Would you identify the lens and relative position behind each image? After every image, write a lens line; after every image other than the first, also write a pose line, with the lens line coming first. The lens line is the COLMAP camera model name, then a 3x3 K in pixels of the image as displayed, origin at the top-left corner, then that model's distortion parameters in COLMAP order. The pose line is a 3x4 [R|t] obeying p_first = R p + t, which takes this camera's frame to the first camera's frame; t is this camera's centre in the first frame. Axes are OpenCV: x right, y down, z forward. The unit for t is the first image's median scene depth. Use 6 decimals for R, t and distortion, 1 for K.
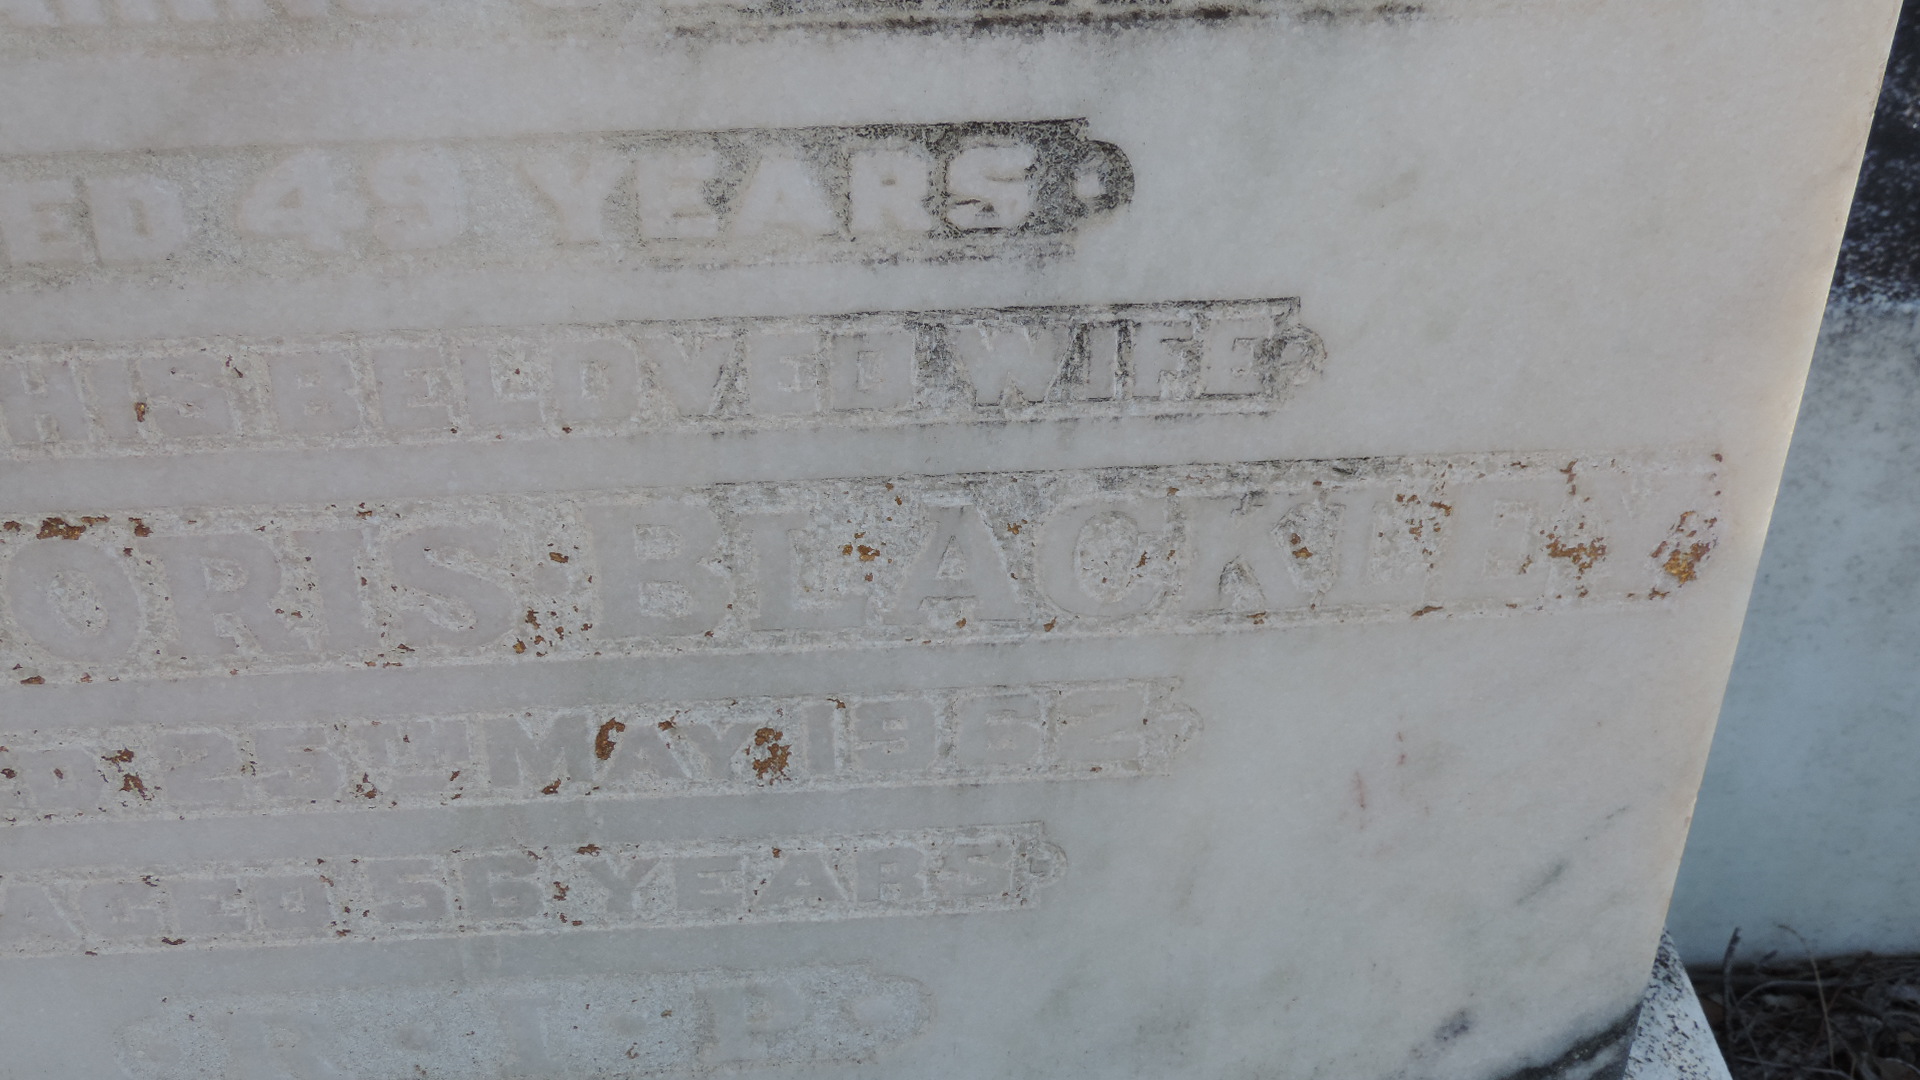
lens RADIAL K [[2422.7, 0, 964.0], [0, 2422.7, 541.0], [0, 0, 1]] dist [-0.061848, 0.000000]
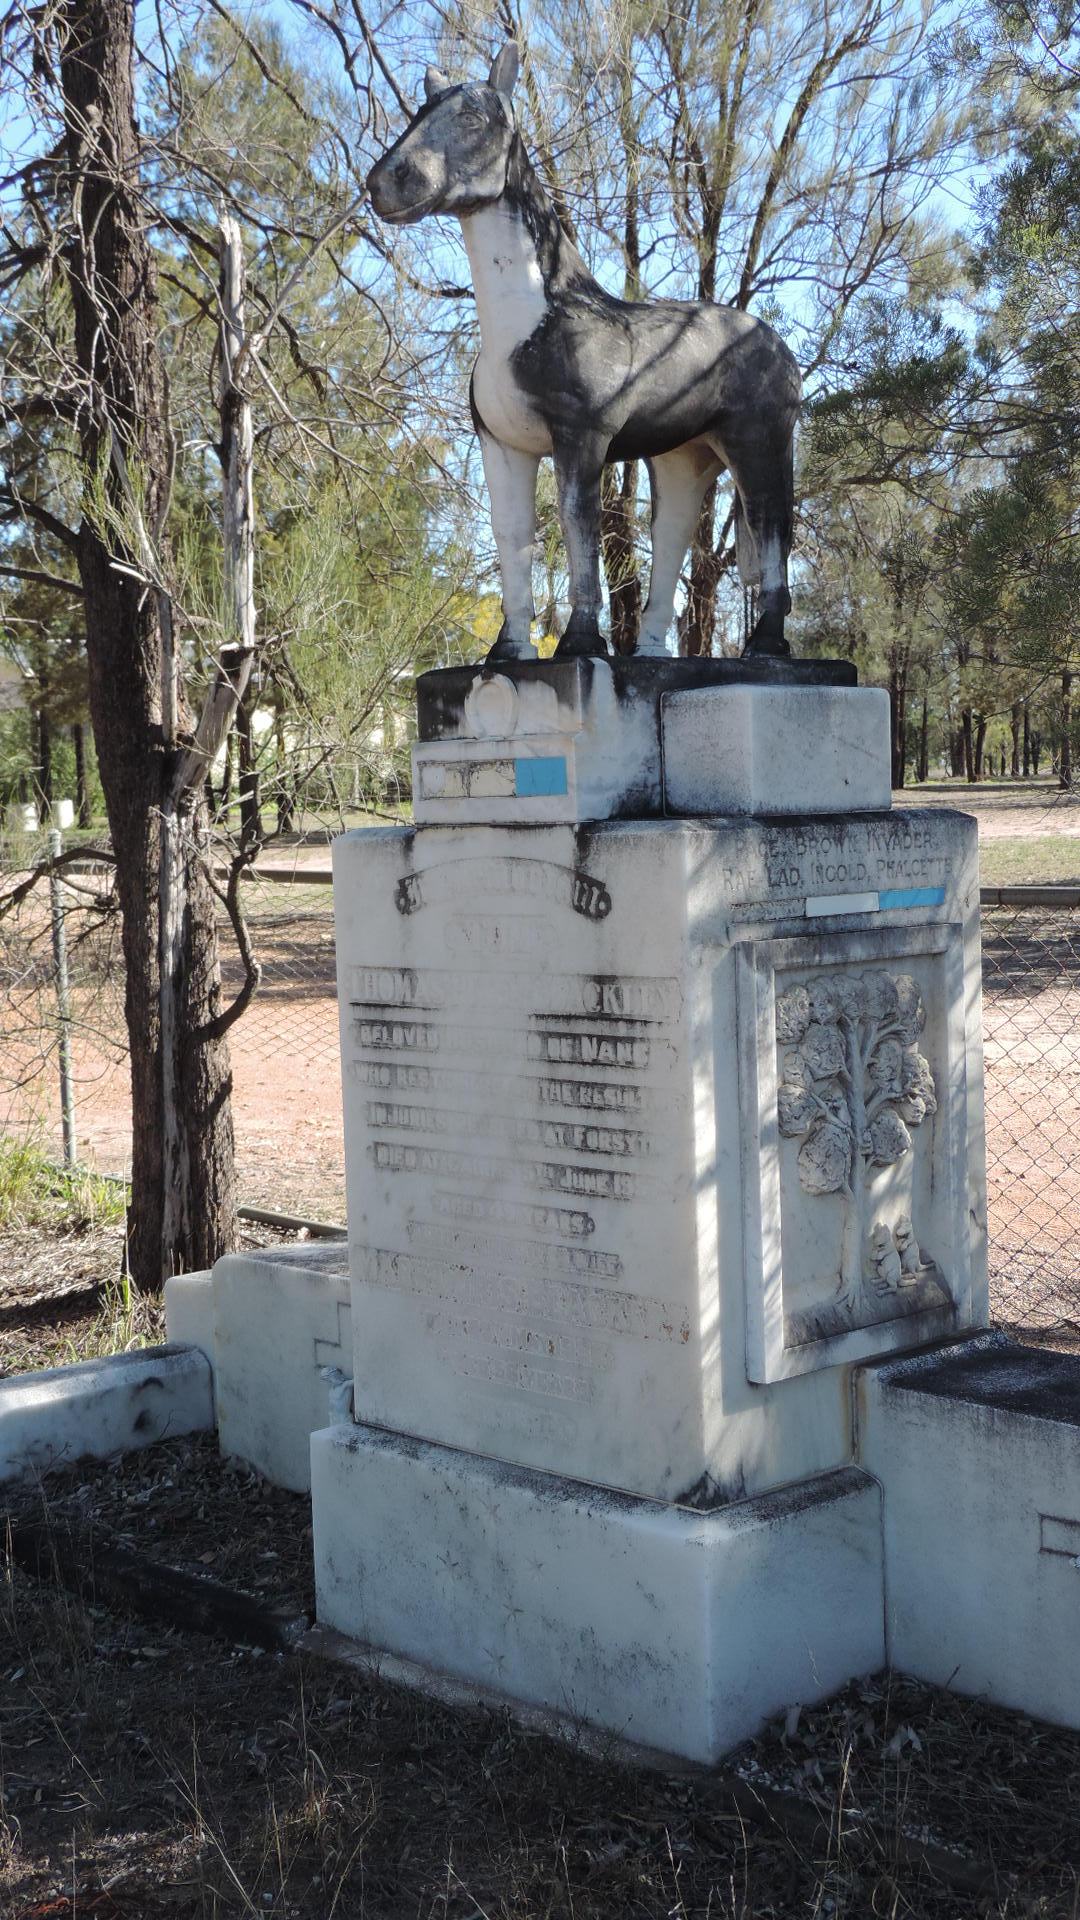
lens RADIAL K [[2382.7, 0, 523.7], [0, 2382.7, 973.0], [0, 0, 1]] dist [-0.065199, 0.000000]
pose [[0.621485, 0.025308, -0.783017, 3.835793], [-0.447544, 0.831806, -0.328333, 1.120765], [0.643009, 0.554489, 0.528282, -2.110869]]
